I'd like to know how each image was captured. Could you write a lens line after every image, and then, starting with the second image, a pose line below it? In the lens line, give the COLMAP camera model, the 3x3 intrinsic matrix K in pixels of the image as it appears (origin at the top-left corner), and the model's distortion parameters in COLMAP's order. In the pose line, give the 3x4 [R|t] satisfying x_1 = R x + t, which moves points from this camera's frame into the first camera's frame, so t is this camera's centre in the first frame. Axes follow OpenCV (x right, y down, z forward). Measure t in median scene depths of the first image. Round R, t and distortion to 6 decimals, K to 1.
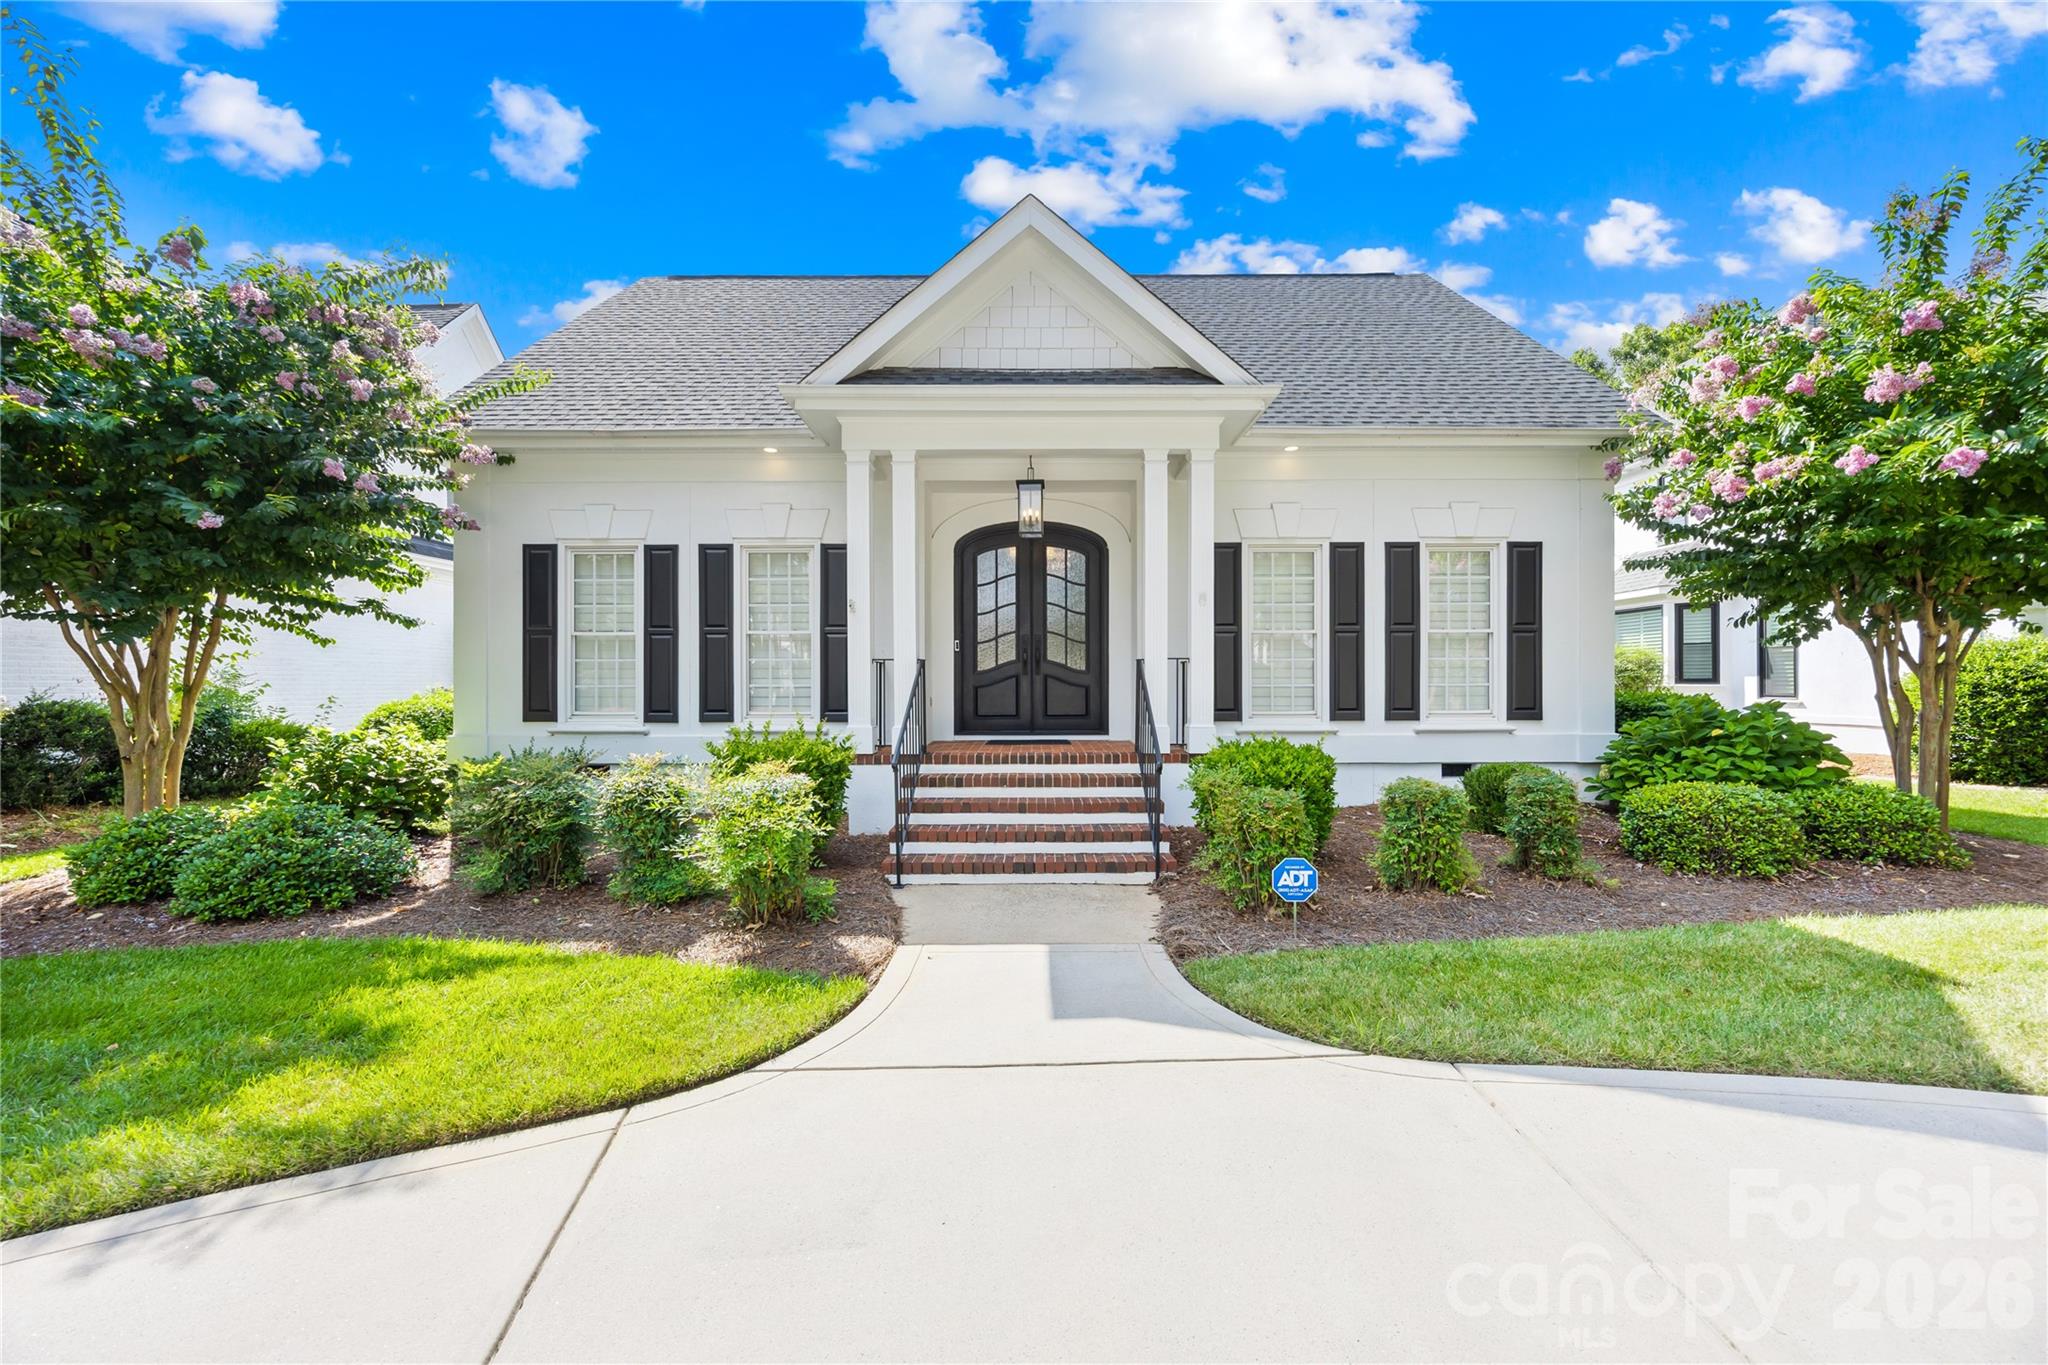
lens RADIAL K [[800.0, 0, 1024.0], [0, 800.0, 682.5], [0, 0, 1]] dist [-0.000247, -0.000181]
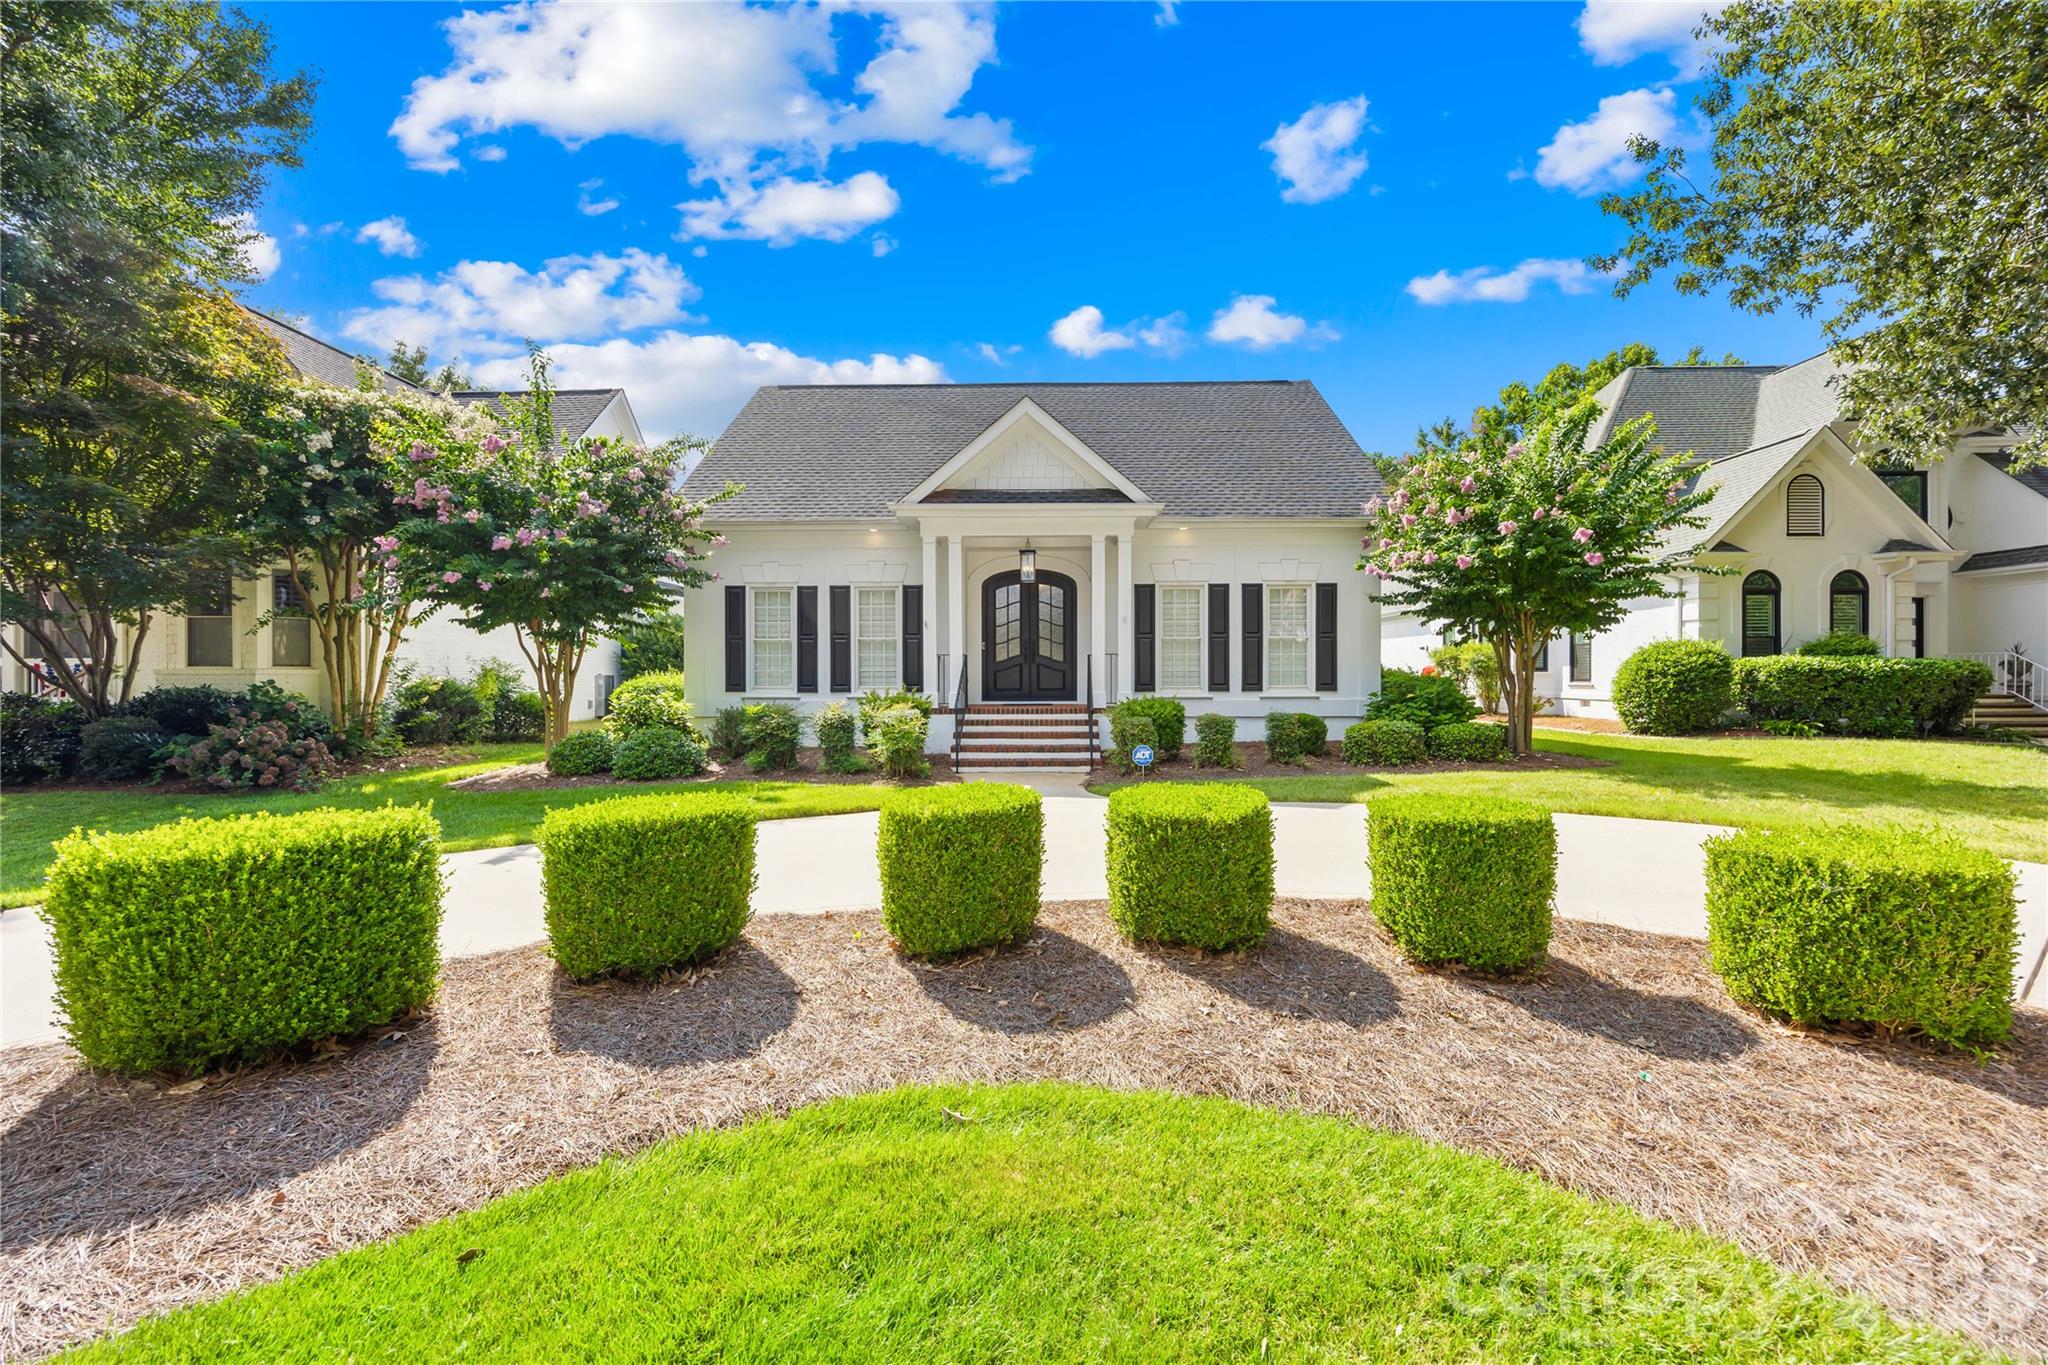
lens RADIAL K [[795.1, 0, 1025.2], [0, 795.1, 677.7], [0, 0, 1]] dist [-0.000445, -0.000080]
pose [[0.999915, 0.000012, -0.013067, 0.023795], [0.000049, 0.999989, 0.004692, 0.011937], [0.013066, -0.004692, 0.999904, -0.662505]]
